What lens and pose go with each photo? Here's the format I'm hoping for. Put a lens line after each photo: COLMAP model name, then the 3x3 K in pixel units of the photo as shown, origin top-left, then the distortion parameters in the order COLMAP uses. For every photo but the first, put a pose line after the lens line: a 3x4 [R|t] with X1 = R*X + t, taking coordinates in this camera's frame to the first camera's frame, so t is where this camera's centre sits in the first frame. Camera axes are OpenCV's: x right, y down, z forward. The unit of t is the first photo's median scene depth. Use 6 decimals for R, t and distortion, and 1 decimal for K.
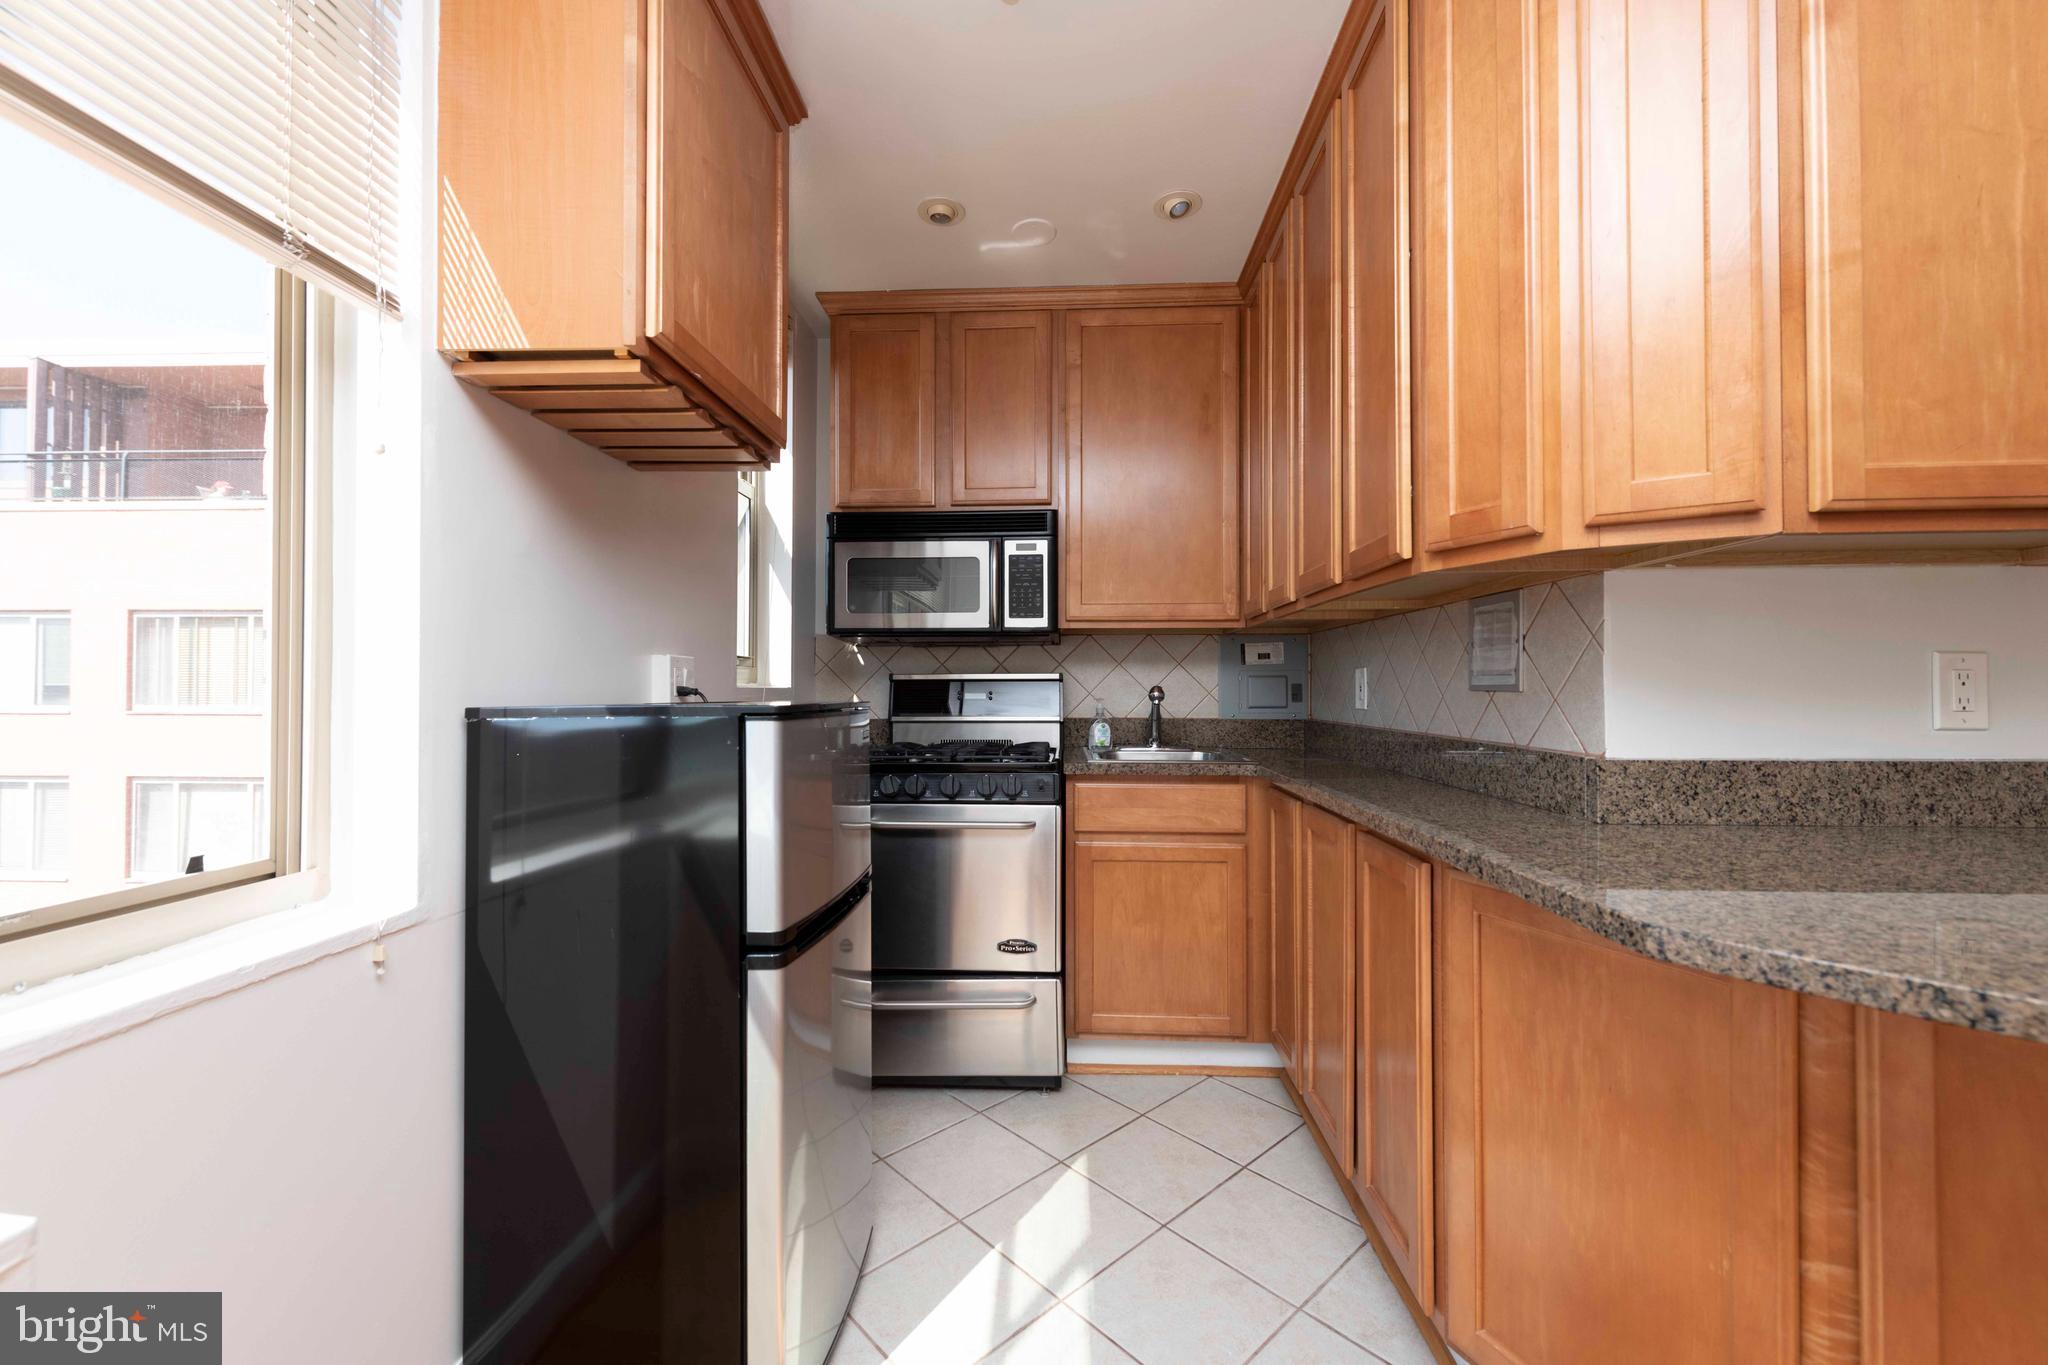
lens RADIAL K [[800.2, 0, 1023.4], [0, 800.2, 679.8], [0, 0, 1]] dist [0.018241, -0.006486]
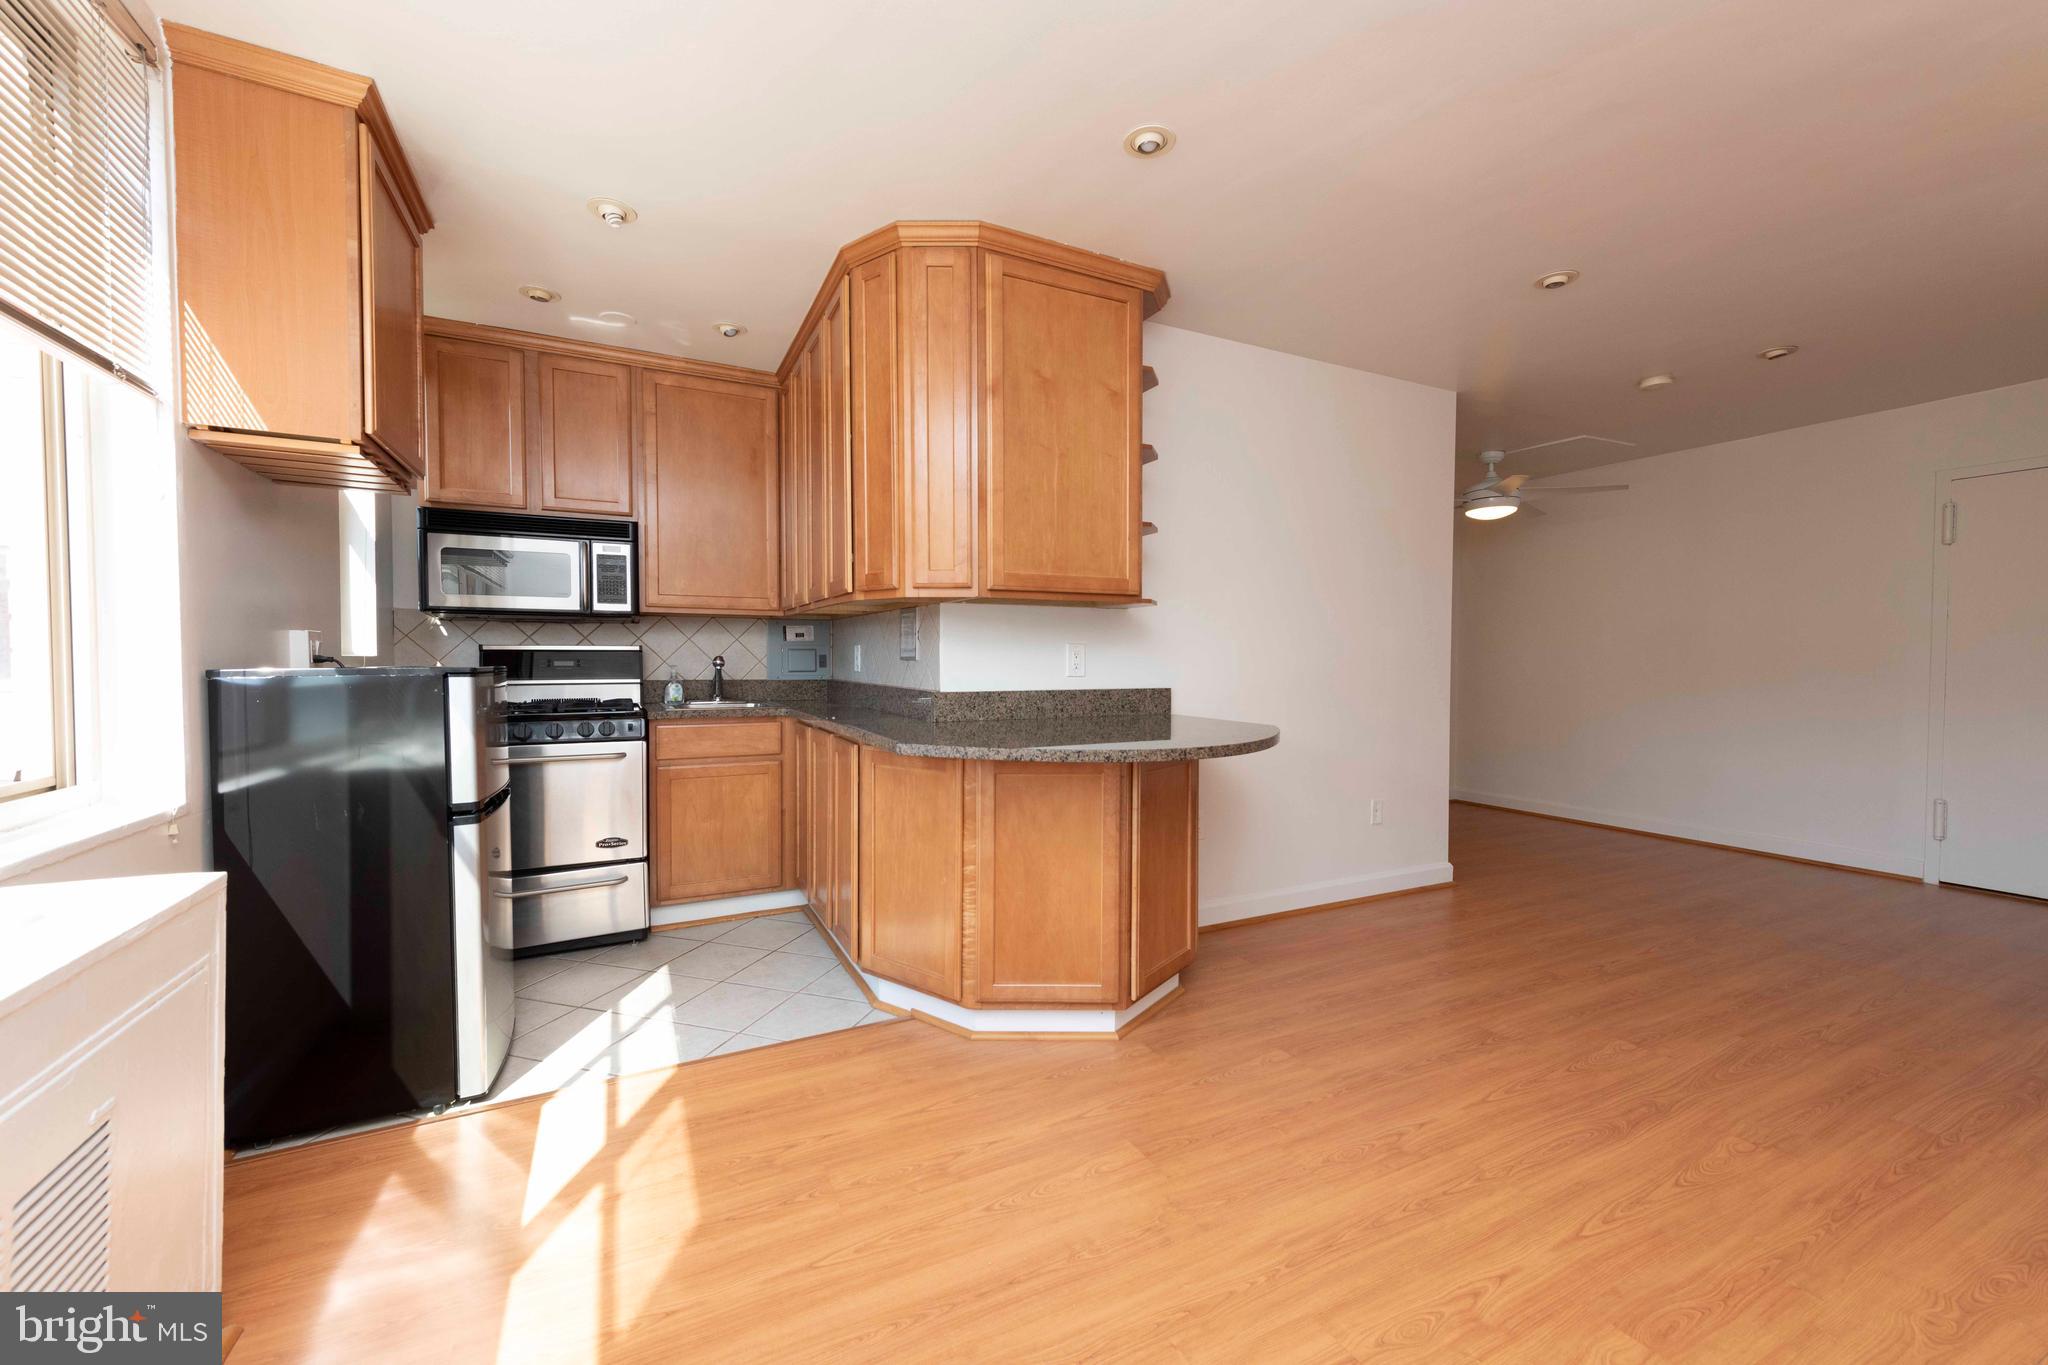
lens RADIAL K [[800.2, 0, 1023.4], [0, 800.2, 679.8], [0, 0, 1]] dist [0.018241, -0.006486]
pose [[0.868040, -0.010707, 0.496380, -0.066967], [-0.008534, 0.999298, 0.036480, -0.006516], [-0.496422, -0.035902, 0.867339, -0.478596]]
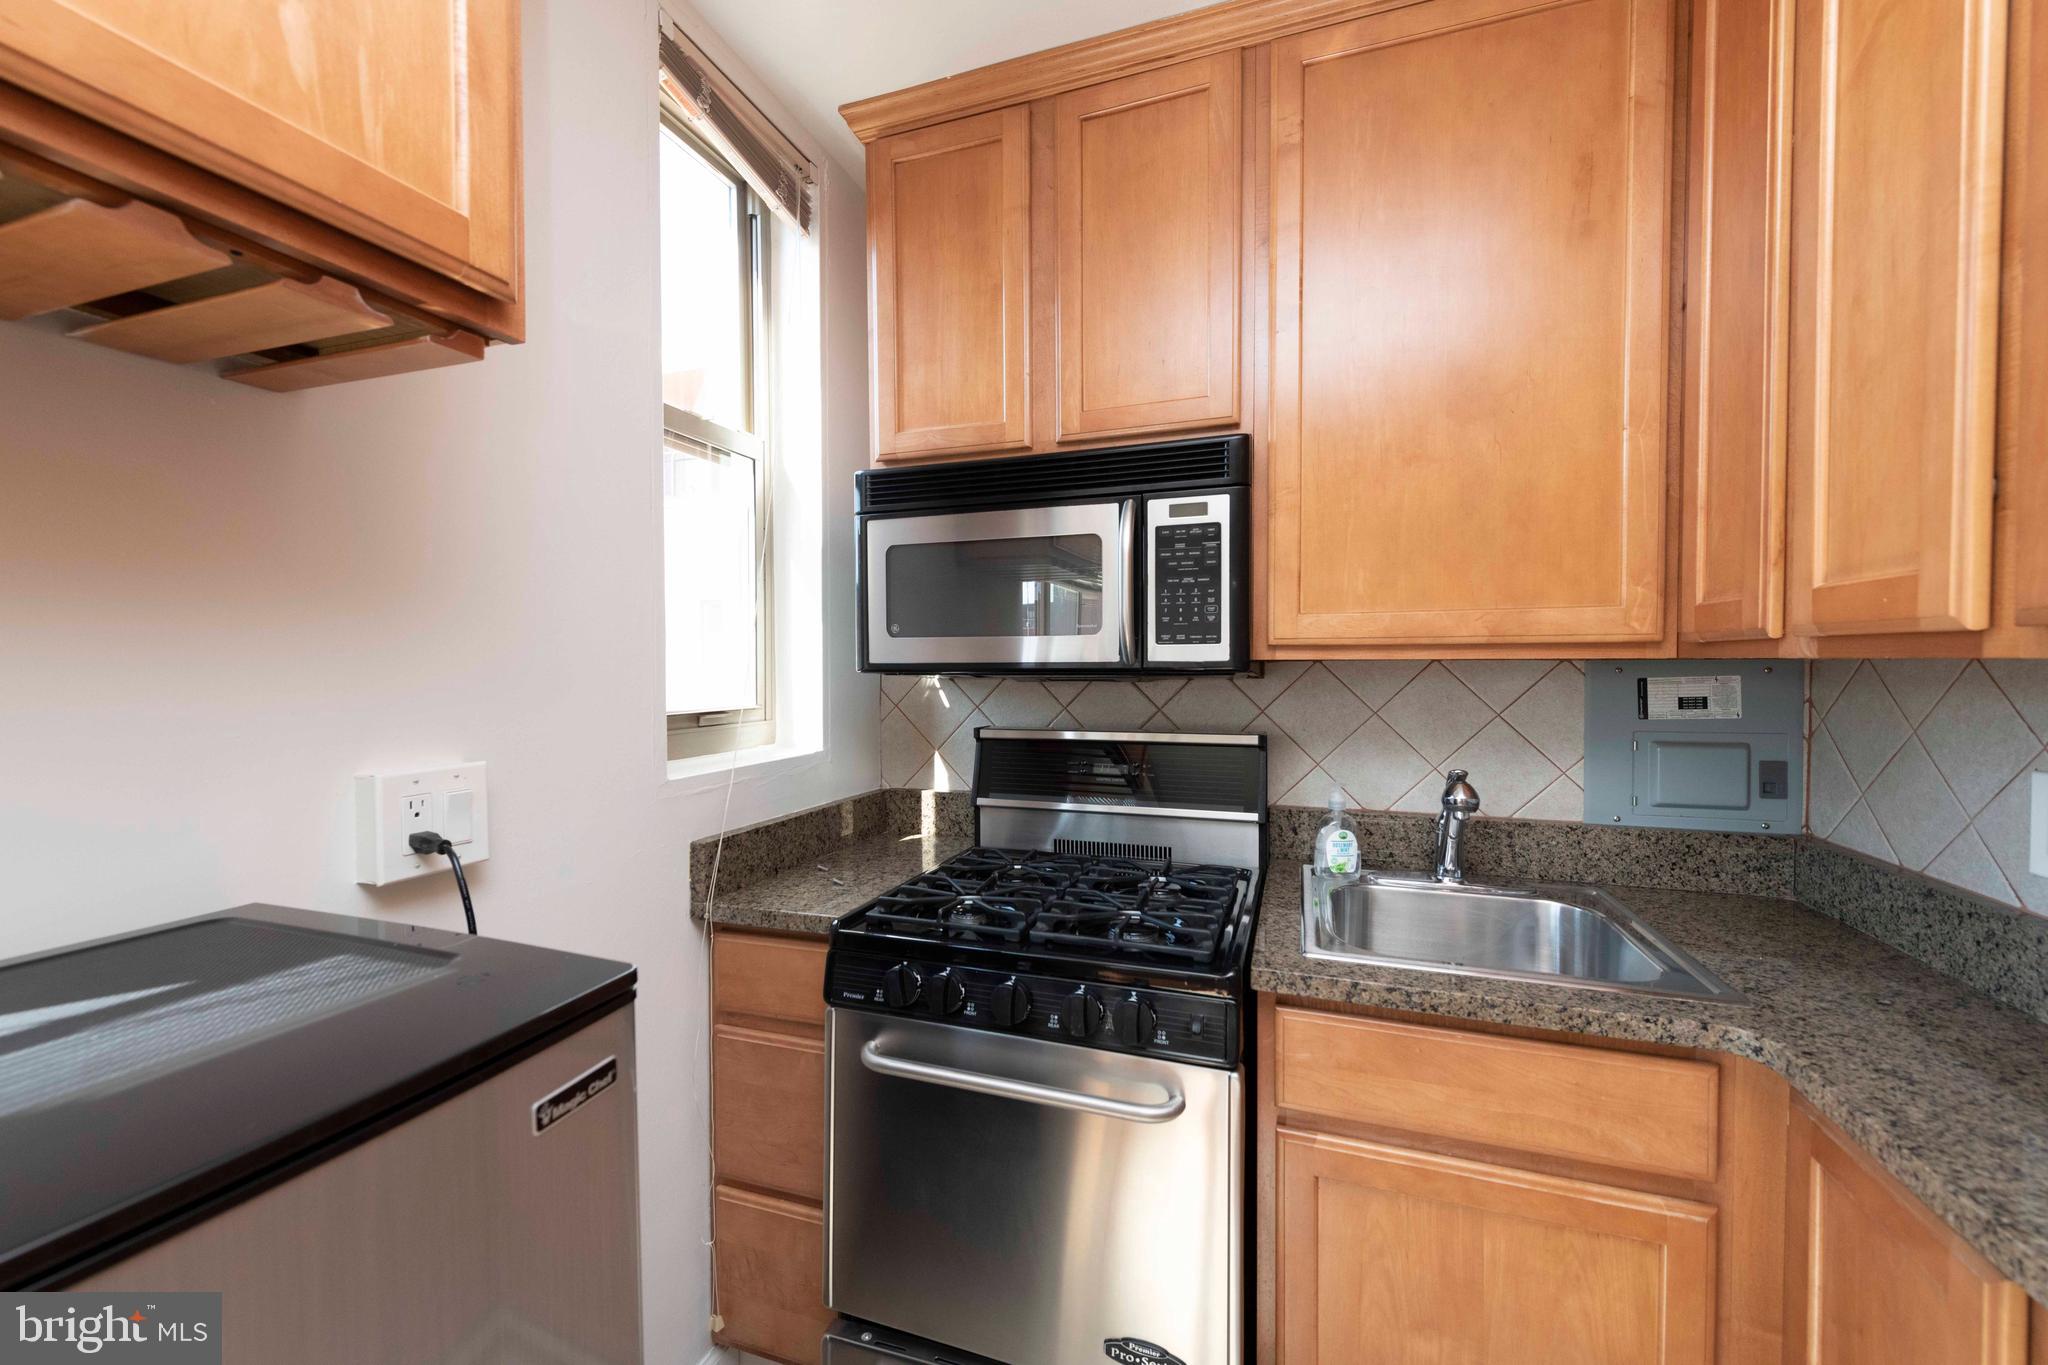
lens RADIAL K [[800.2, 0, 1023.4], [0, 800.2, 679.8], [0, 0, 1]] dist [0.018241, -0.006486]
pose [[0.959203, 0.003016, -0.282703, 0.049612], [0.006759, 0.999413, 0.033597, -0.072561], [0.282638, -0.034137, 0.958619, 0.460340]]
